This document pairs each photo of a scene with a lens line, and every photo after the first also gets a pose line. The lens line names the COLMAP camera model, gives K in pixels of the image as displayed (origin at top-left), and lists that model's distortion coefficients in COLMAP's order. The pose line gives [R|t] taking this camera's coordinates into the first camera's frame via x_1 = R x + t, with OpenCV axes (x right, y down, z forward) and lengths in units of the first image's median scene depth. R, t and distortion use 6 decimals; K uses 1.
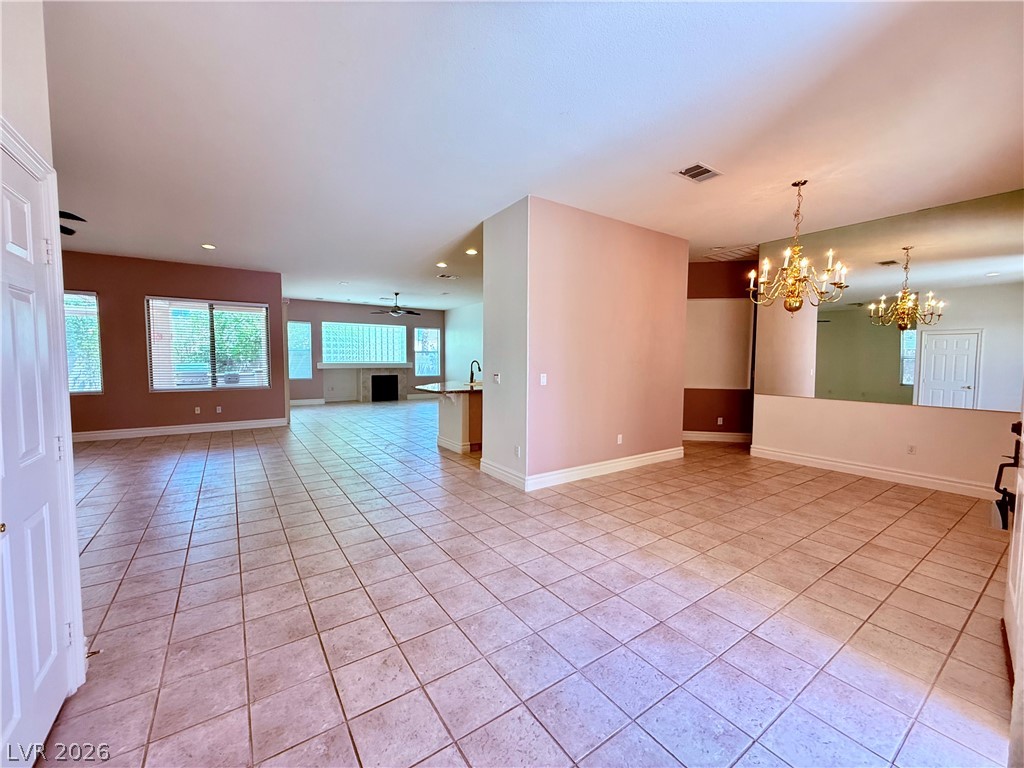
lens RADIAL K [[411.8, 0, 512.0], [0, 411.8, 384.0], [0, 0, 1]] dist [0.000962, 0.000075]
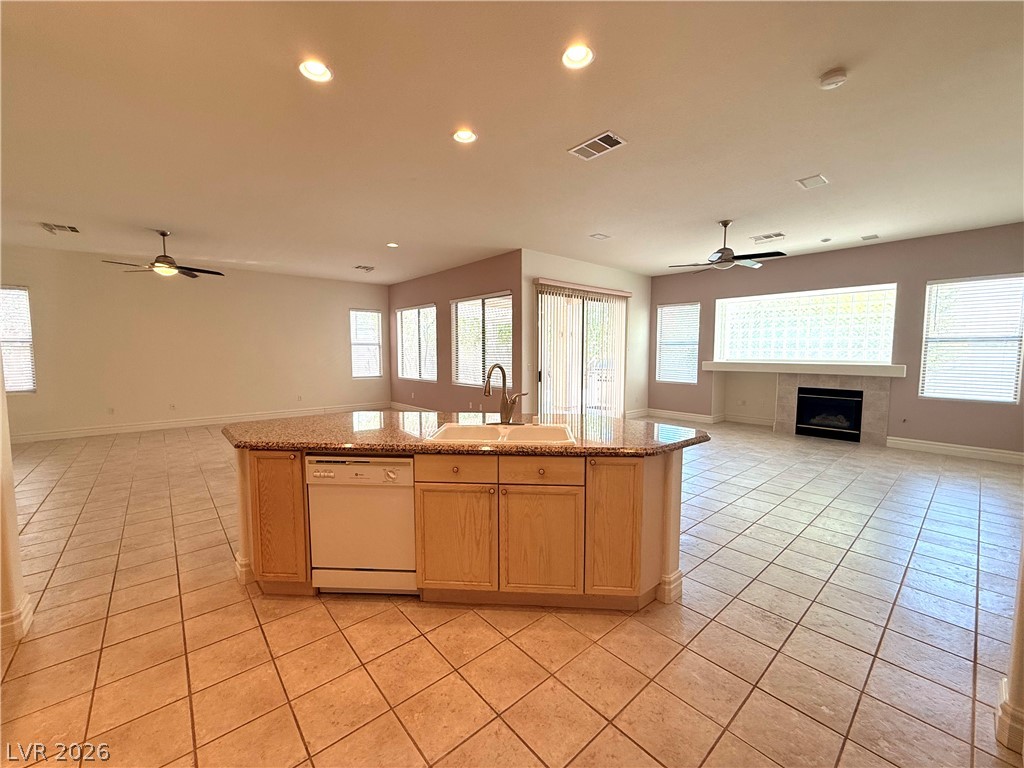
lens RADIAL K [[411.8, 0, 512.0], [0, 411.8, 384.0], [0, 0, 1]] dist [0.000962, 0.000075]
pose [[0.088947, 0.070217, -0.993558, 0.170805], [-0.063541, 0.995880, 0.064693, -0.038003], [0.994007, 0.057378, 0.093043, 0.615608]]
